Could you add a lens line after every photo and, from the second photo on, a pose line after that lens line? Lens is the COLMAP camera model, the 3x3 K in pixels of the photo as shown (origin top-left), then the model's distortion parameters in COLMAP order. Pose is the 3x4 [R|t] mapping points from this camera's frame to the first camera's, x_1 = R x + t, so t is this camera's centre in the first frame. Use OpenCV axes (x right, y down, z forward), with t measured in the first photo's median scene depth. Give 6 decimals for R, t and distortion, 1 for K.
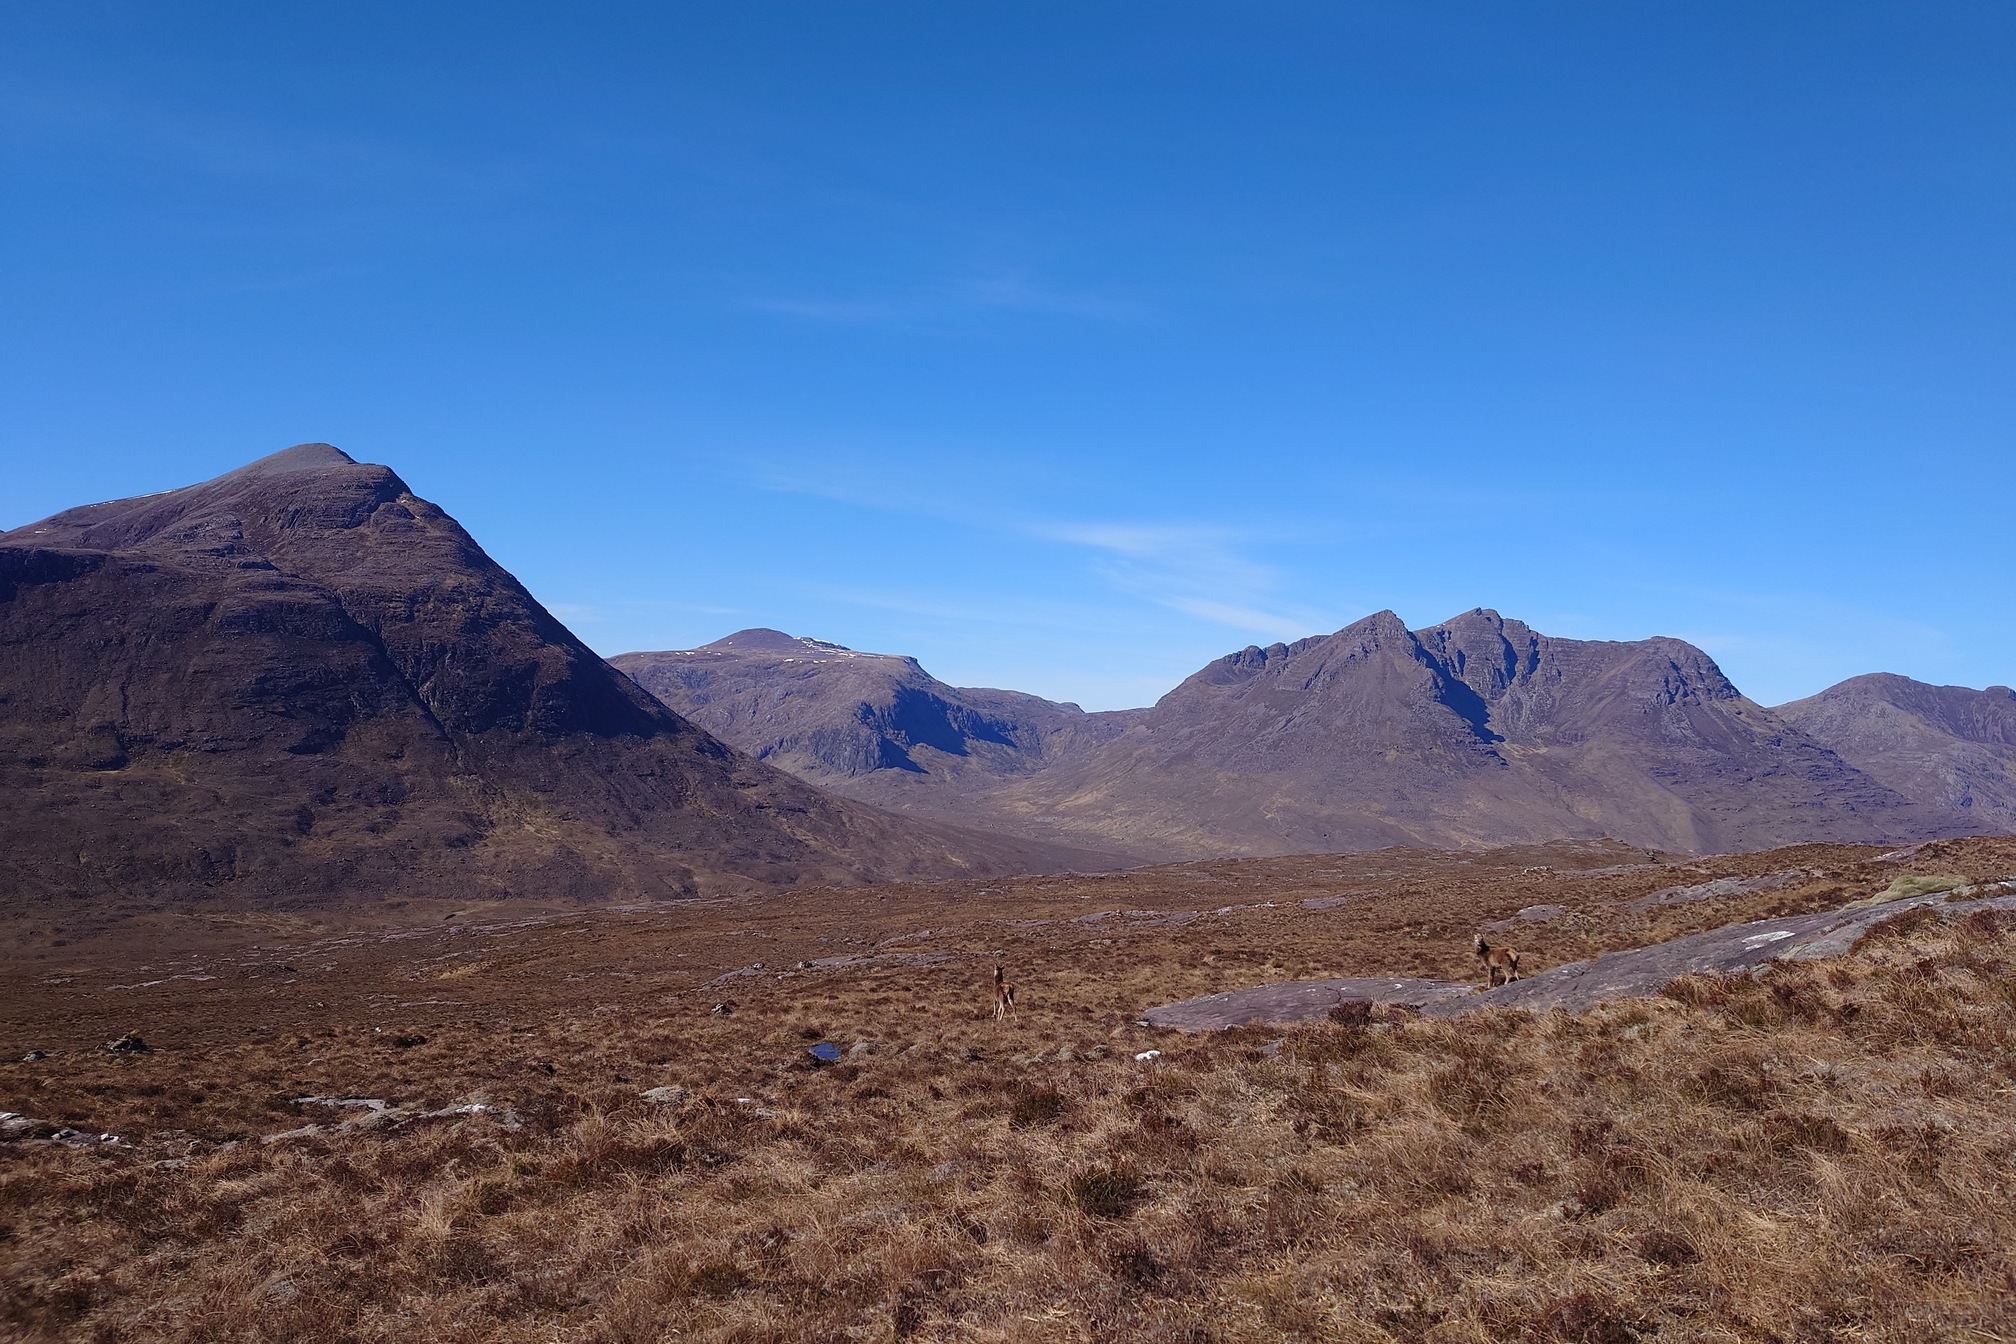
lens RADIAL K [[1440.2, 0, 1011.2], [0, 1440.2, 663.0], [0, 0, 1]] dist [0.000486, 0.009791]
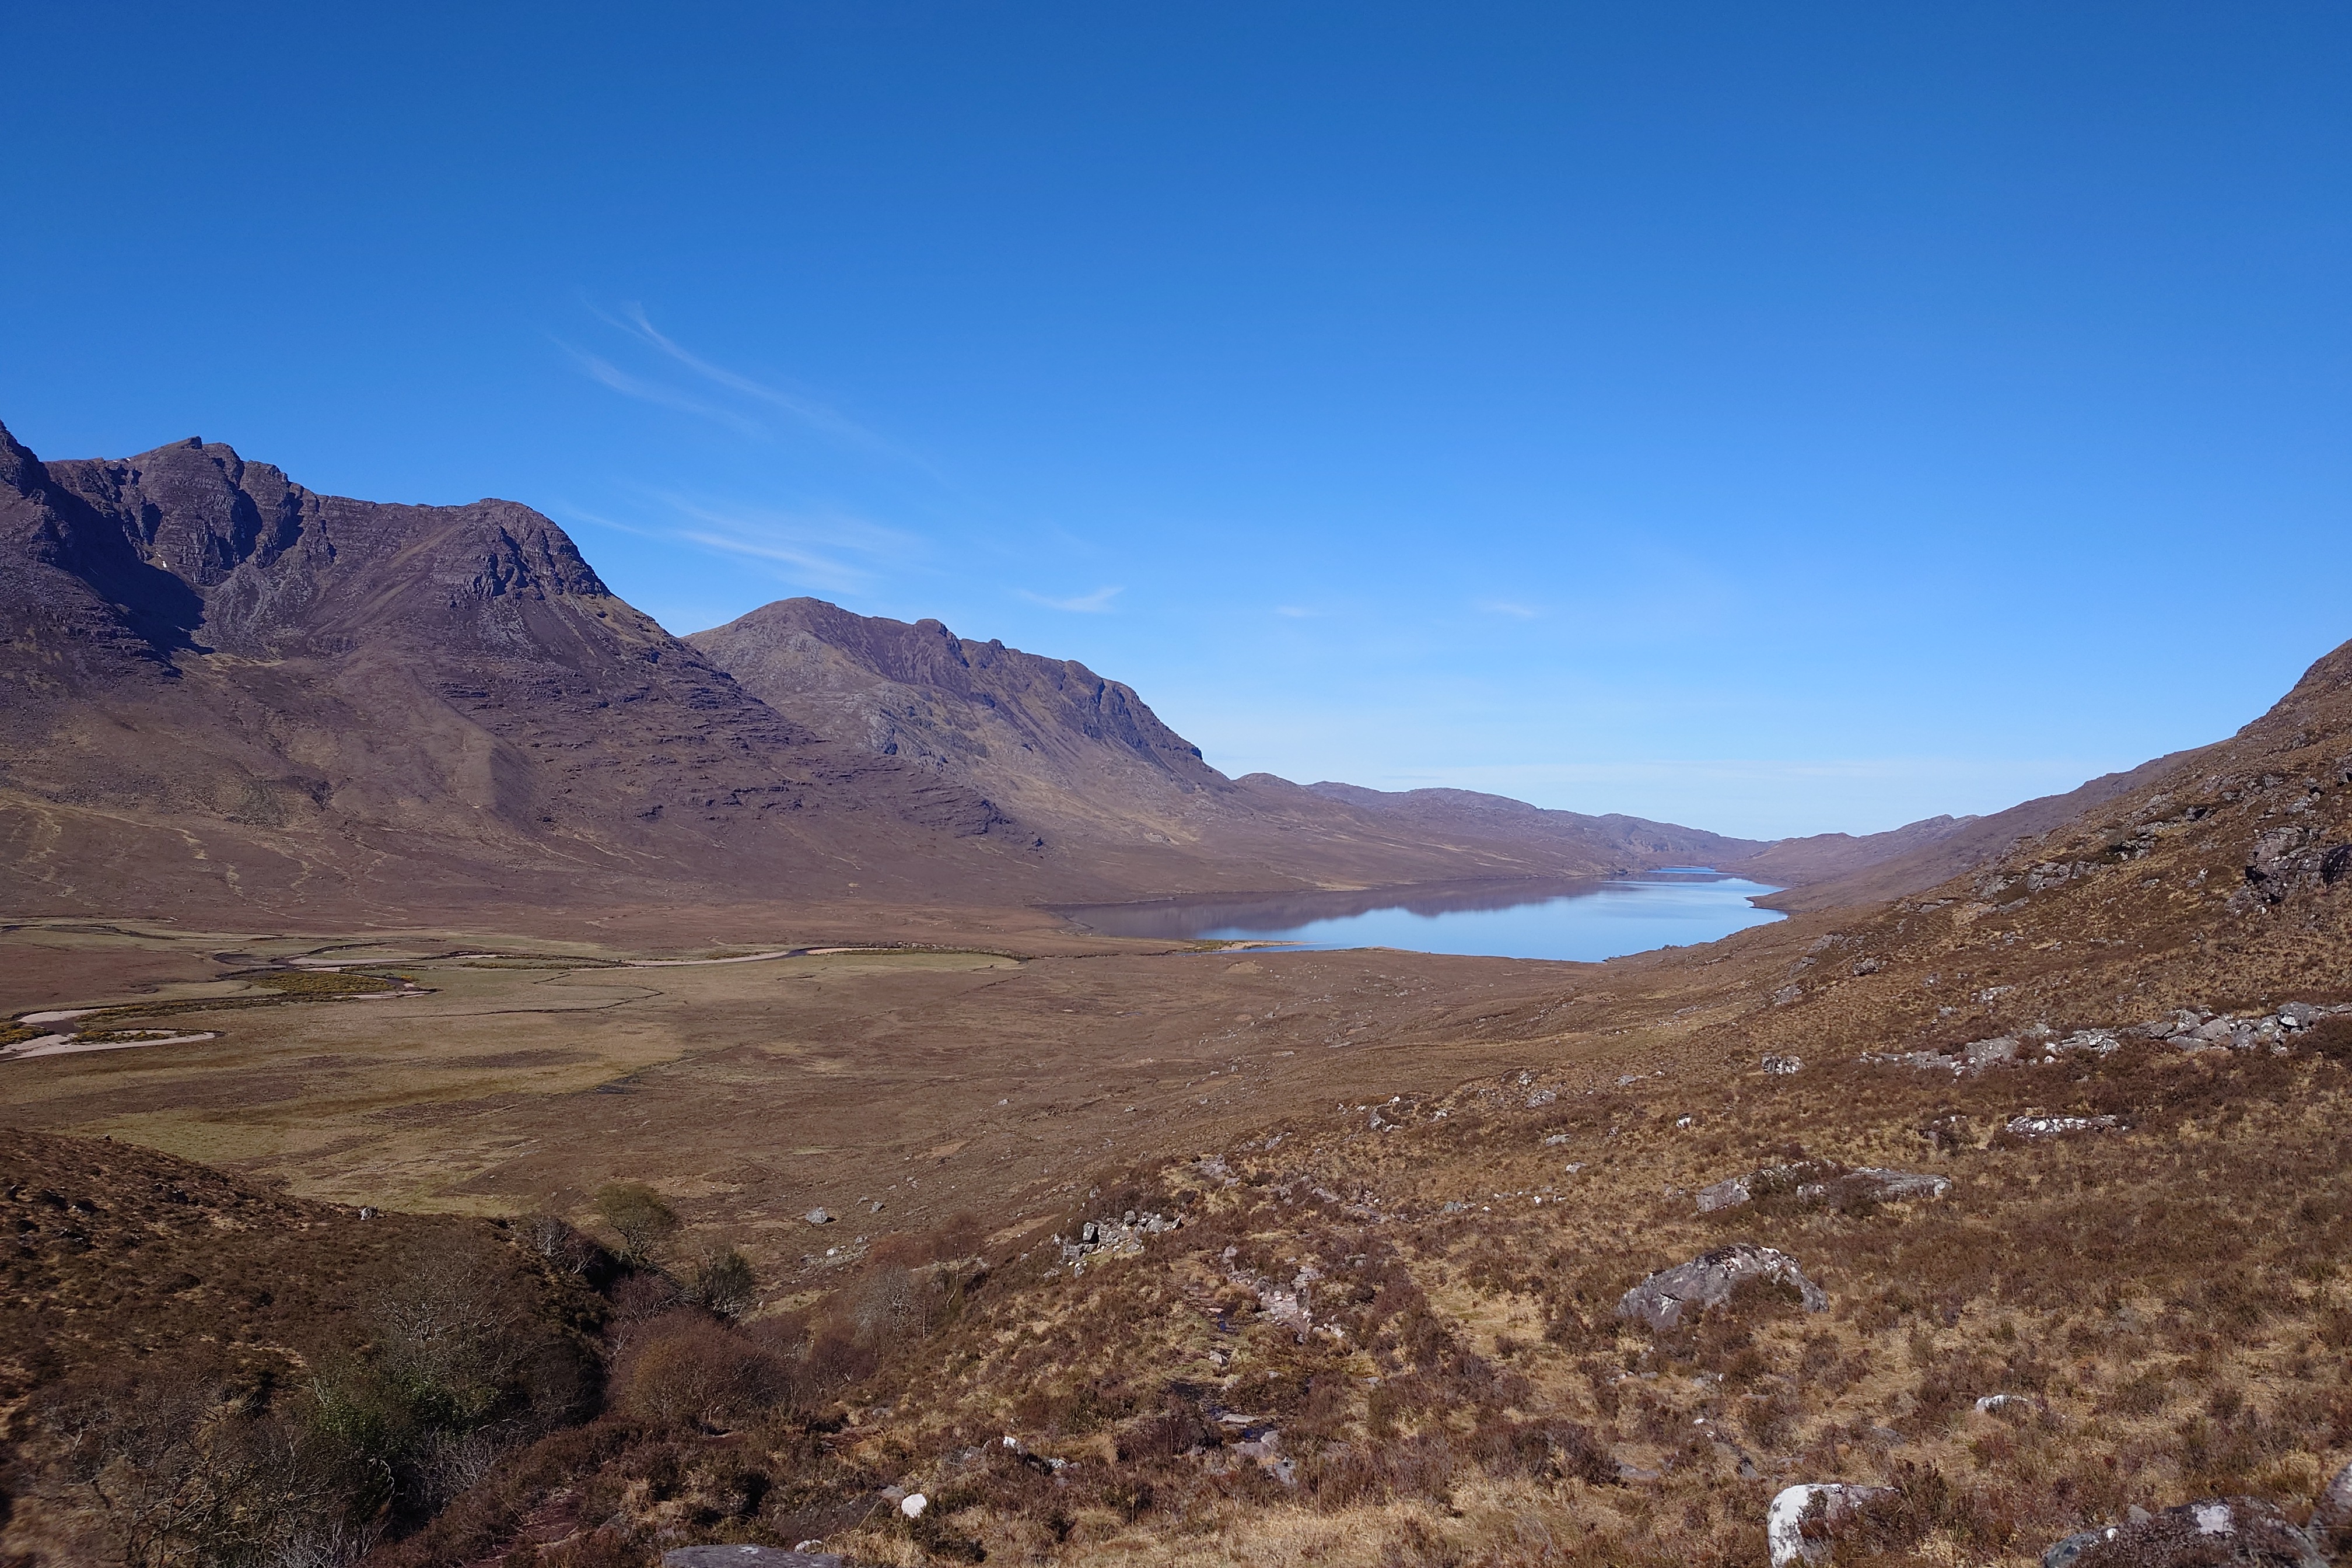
lens RADIAL K [[1680.3, 0, 1171.2], [0, 1680.3, 756.6], [0, 0, 1]] dist [0.000486, 0.009791]
pose [[0.736708, -0.012077, 0.676103, 0.172972], [-0.027425, 0.998484, 0.047718, 0.054792], [-0.675655, -0.053697, 0.735260, 0.250019]]
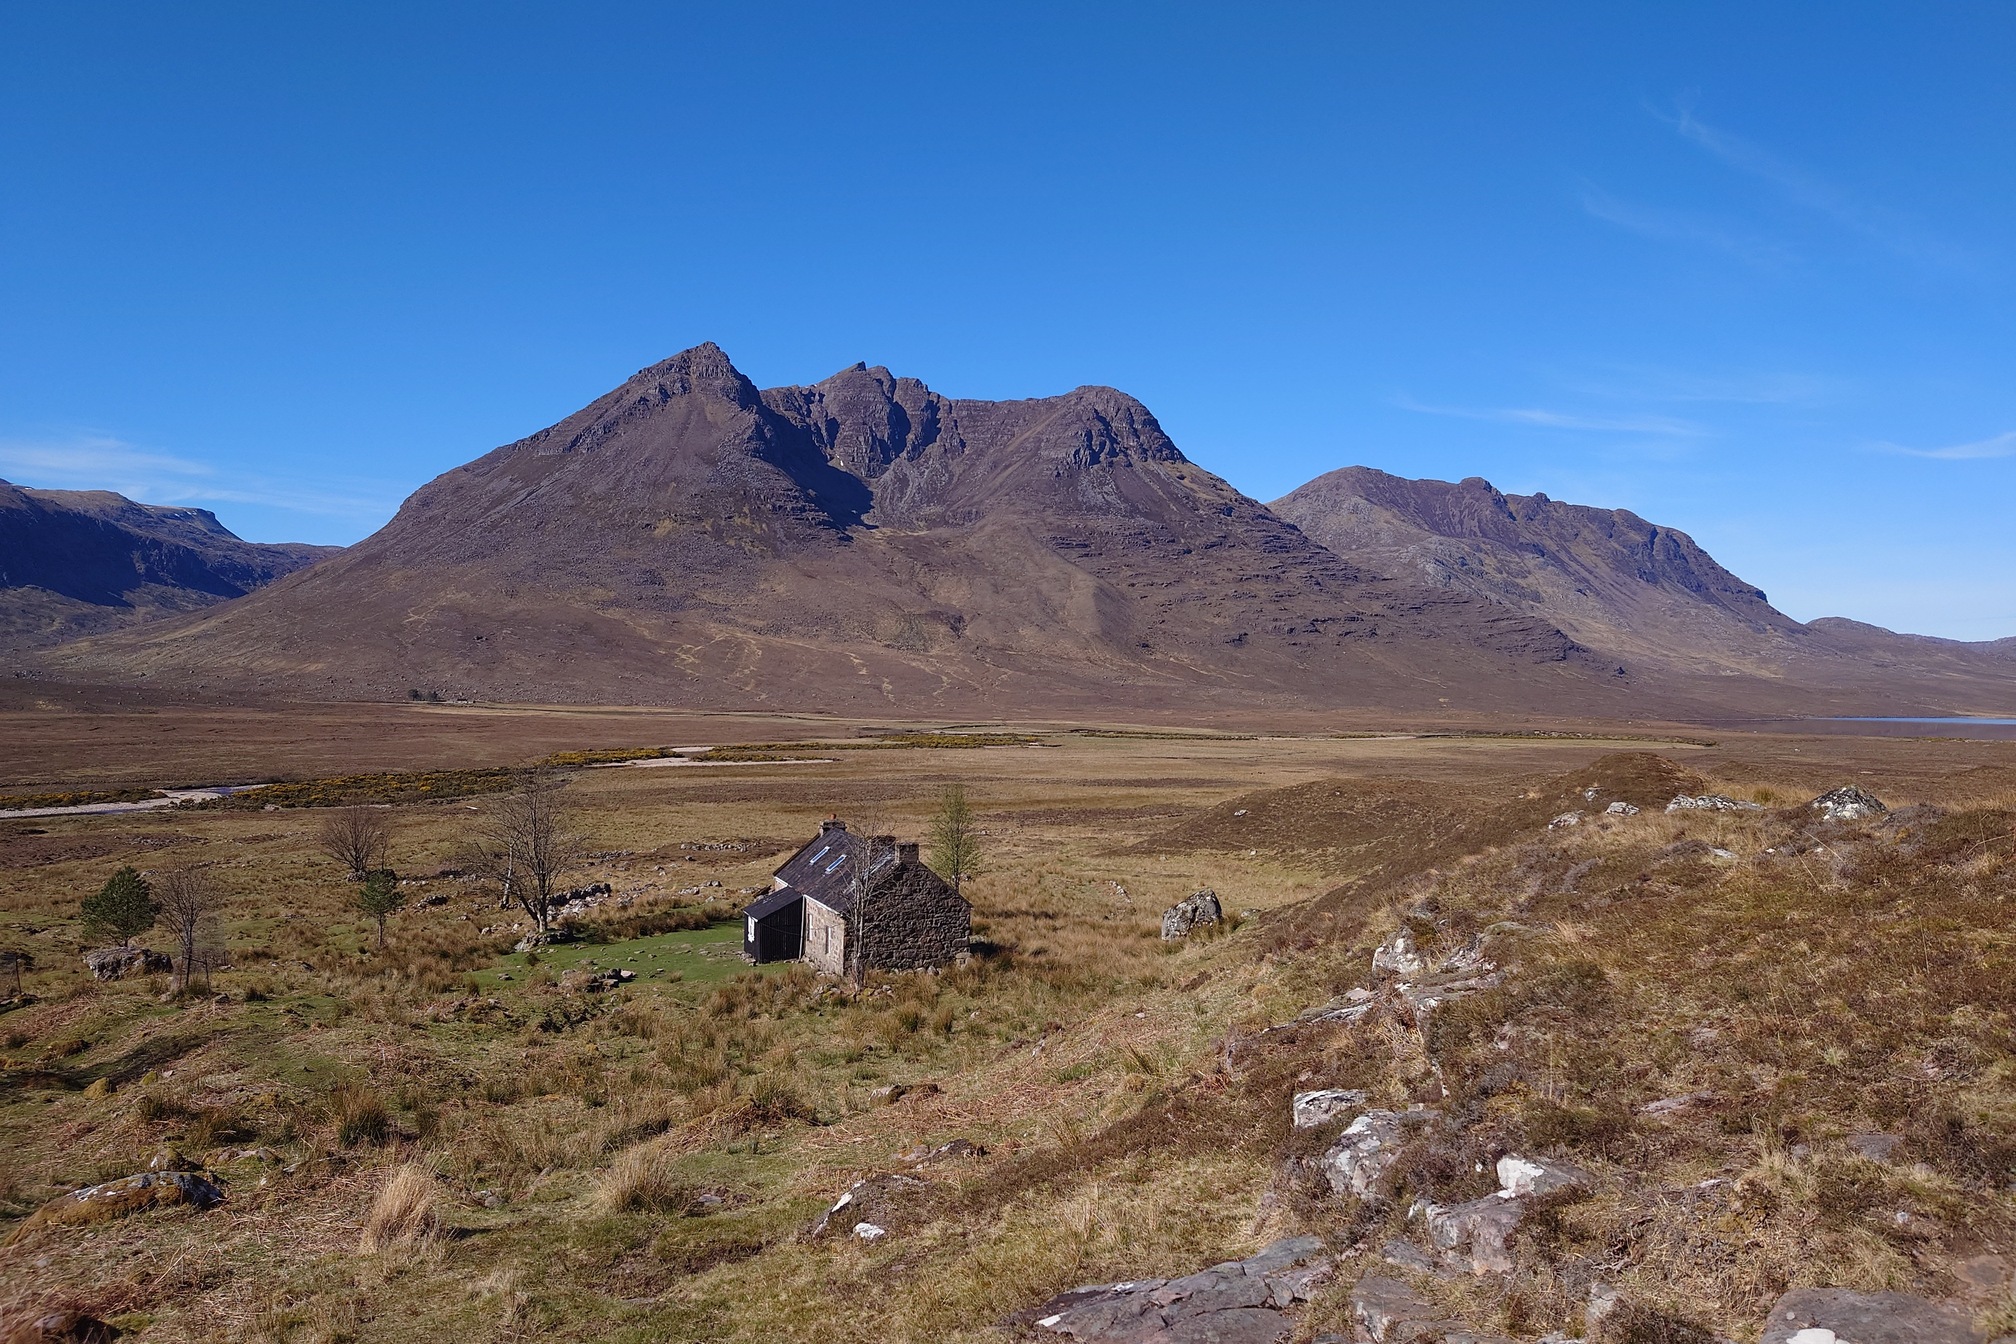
lens RADIAL K [[1440.2, 0, 1001.1], [0, 1440.2, 660.9], [0, 0, 1]] dist [0.000486, 0.009791]
pose [[0.954827, -0.046059, 0.293570, 0.195833], [0.029850, 0.997785, 0.059456, 0.080221], [-0.295658, -0.048007, 0.954087, 0.320278]]
